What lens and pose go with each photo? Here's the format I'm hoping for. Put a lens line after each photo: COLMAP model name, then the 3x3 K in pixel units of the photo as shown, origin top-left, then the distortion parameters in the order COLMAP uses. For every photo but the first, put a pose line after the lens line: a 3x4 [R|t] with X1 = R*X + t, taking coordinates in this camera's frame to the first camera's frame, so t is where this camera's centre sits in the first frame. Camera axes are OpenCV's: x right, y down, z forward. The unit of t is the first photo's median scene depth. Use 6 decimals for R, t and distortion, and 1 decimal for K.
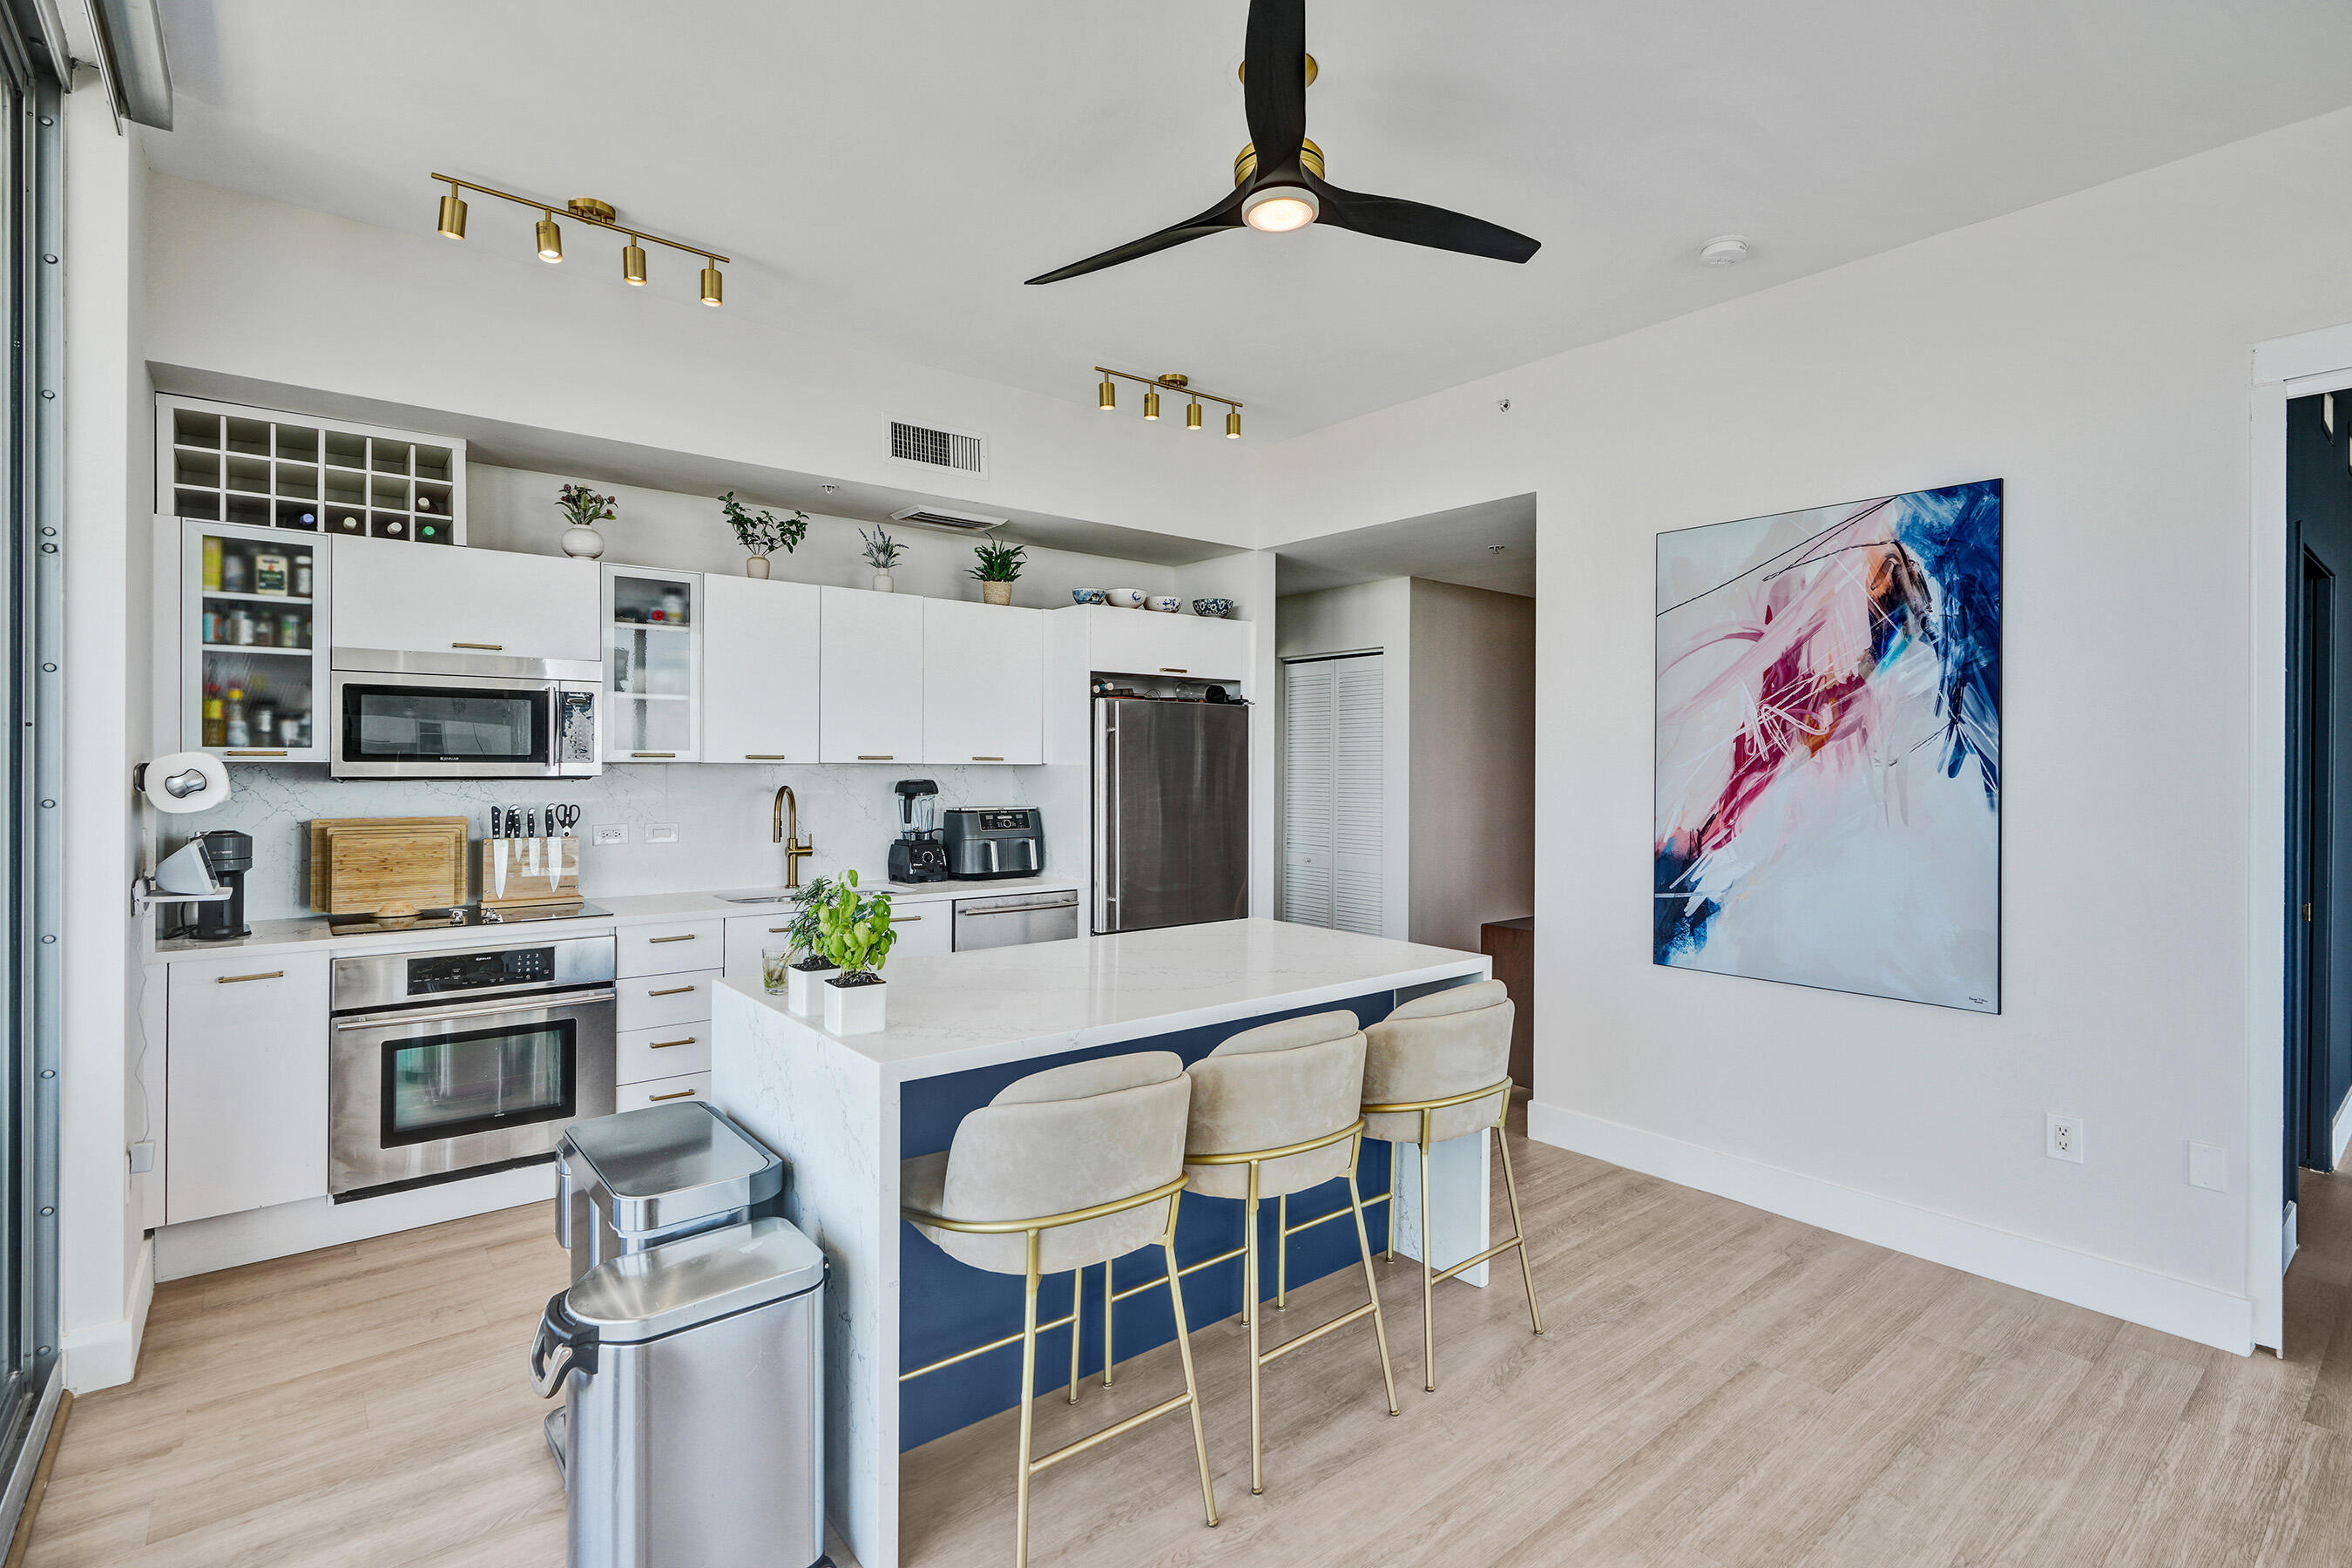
lens RADIAL K [[1096.3, 0, 1180.2], [0, 1096.3, 768.4], [0, 0, 1]] dist [-0.016070, -0.000388]
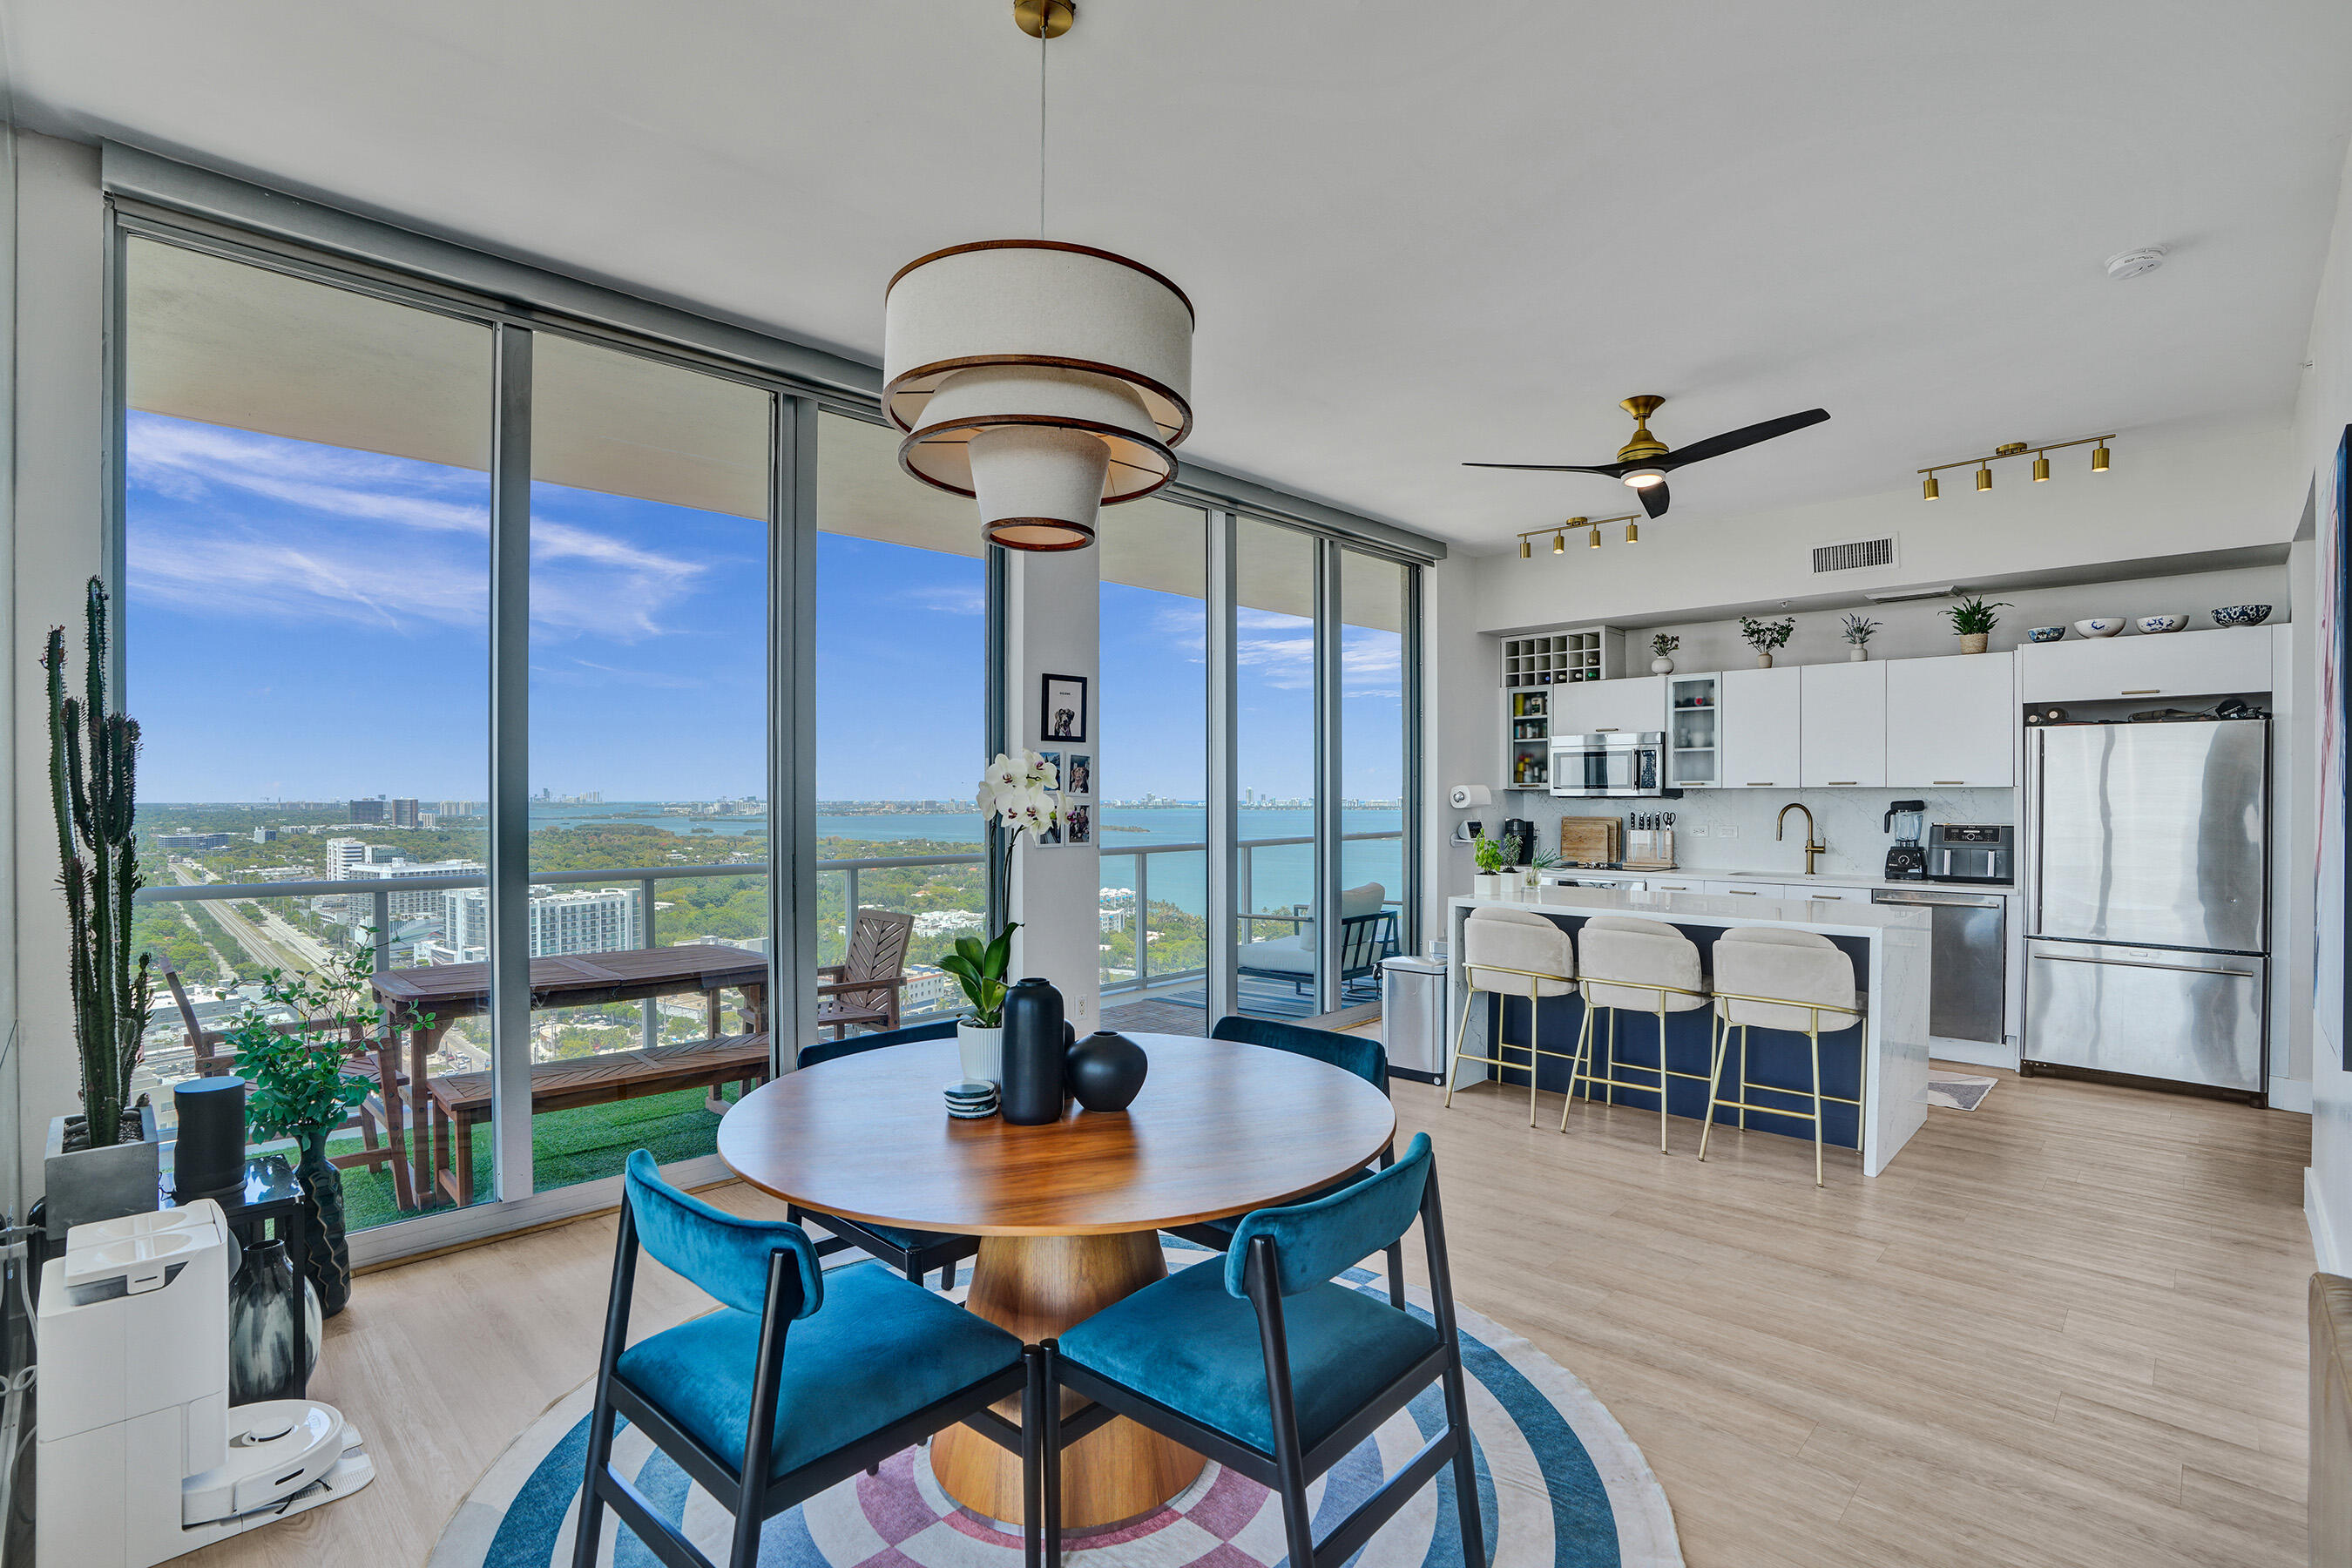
lens RADIAL K [[1096.3, 0, 1176.6], [0, 1096.3, 795.9], [0, 0, 1]] dist [-0.016070, -0.000388]
pose [[0.110394, -0.004648, -0.993877, 1.117335], [-0.001019, 0.999988, -0.004790, 0.014979], [0.993887, 0.001542, 0.110388, 0.012409]]
